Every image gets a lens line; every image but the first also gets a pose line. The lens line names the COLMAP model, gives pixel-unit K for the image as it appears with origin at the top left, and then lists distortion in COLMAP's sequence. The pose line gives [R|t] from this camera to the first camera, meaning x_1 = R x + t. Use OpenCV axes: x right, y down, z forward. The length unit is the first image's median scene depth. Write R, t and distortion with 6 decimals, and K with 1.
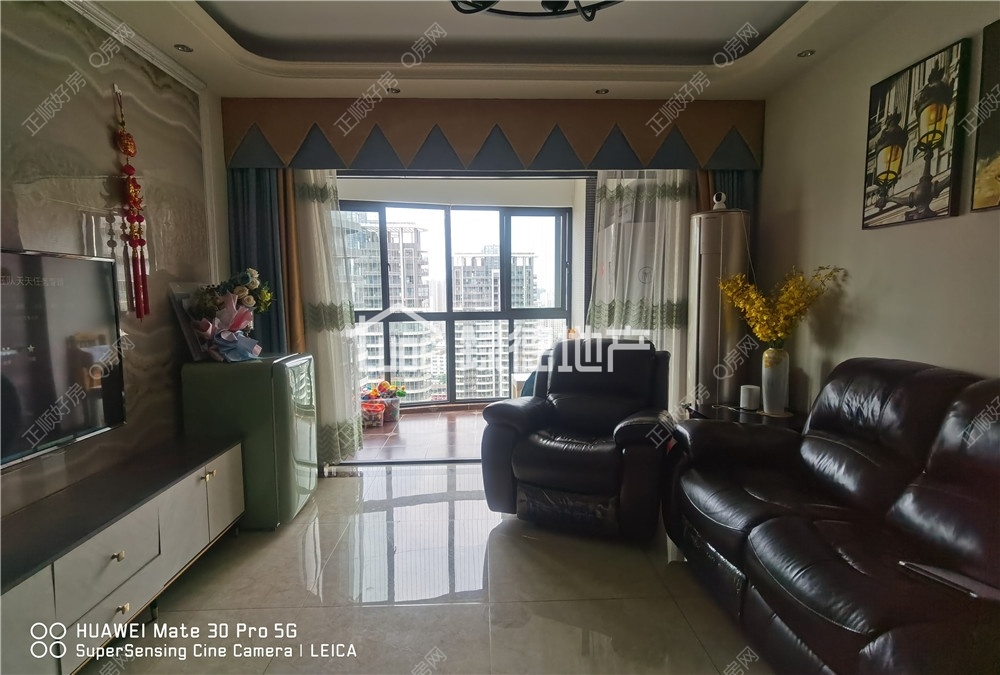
lens RADIAL K [[526.3, 0, 500.0], [0, 526.3, 337.5], [0, 0, 1]] dist [0.015730, 0.001445]
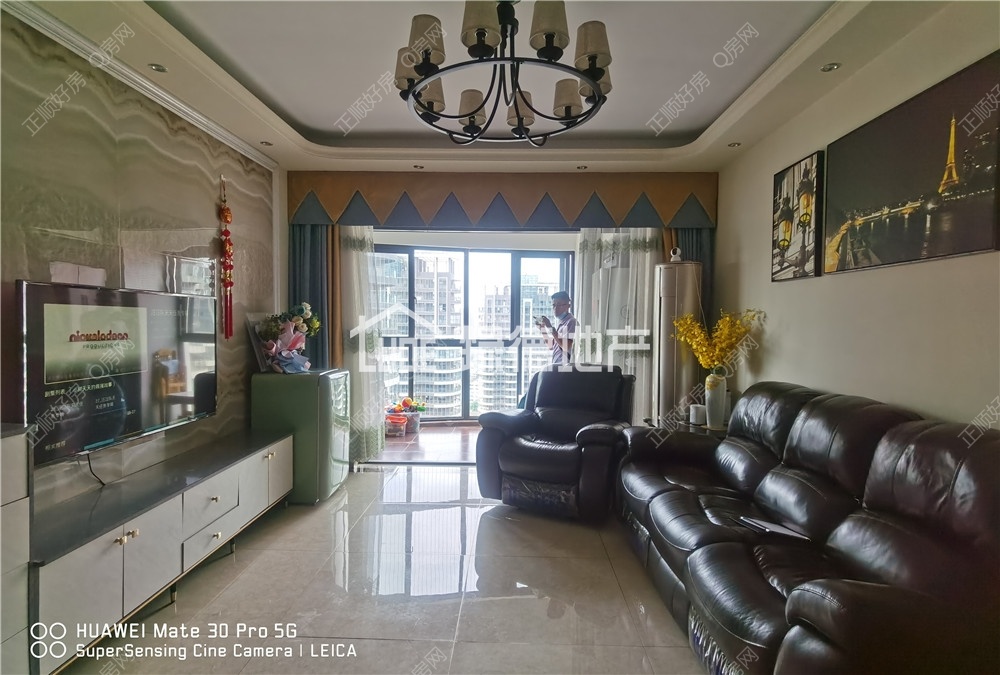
lens RADIAL K [[526.3, 0, 500.0], [0, 526.3, 337.5], [0, 0, 1]] dist [0.015730, 0.001445]
pose [[0.997927, 0.020950, -0.060850, 0.092417], [-0.024257, 0.998239, -0.054125, 0.014465], [0.059609, 0.055489, 0.996678, -0.272920]]
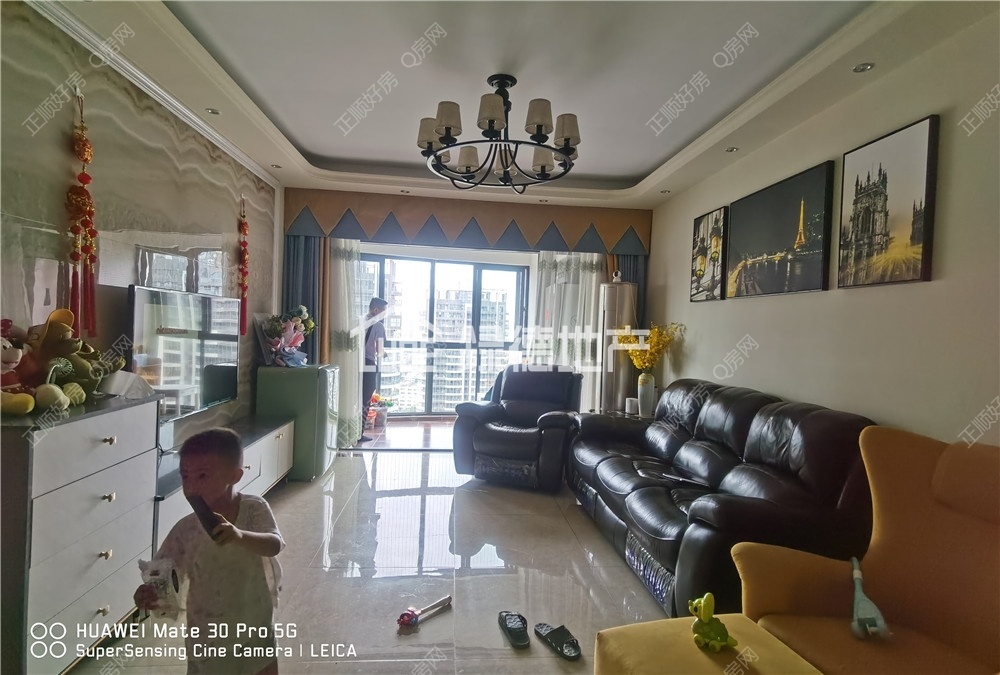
lens RADIAL K [[527.7, 0, 500.0], [0, 527.7, 337.5], [0, 0, 1]] dist [0.059429, 0.000107]
pose [[0.997515, 0.045489, 0.053802, 0.004760], [-0.041785, 0.996805, -0.068067, 0.039411], [-0.056727, 0.065649, 0.996229, -0.537036]]
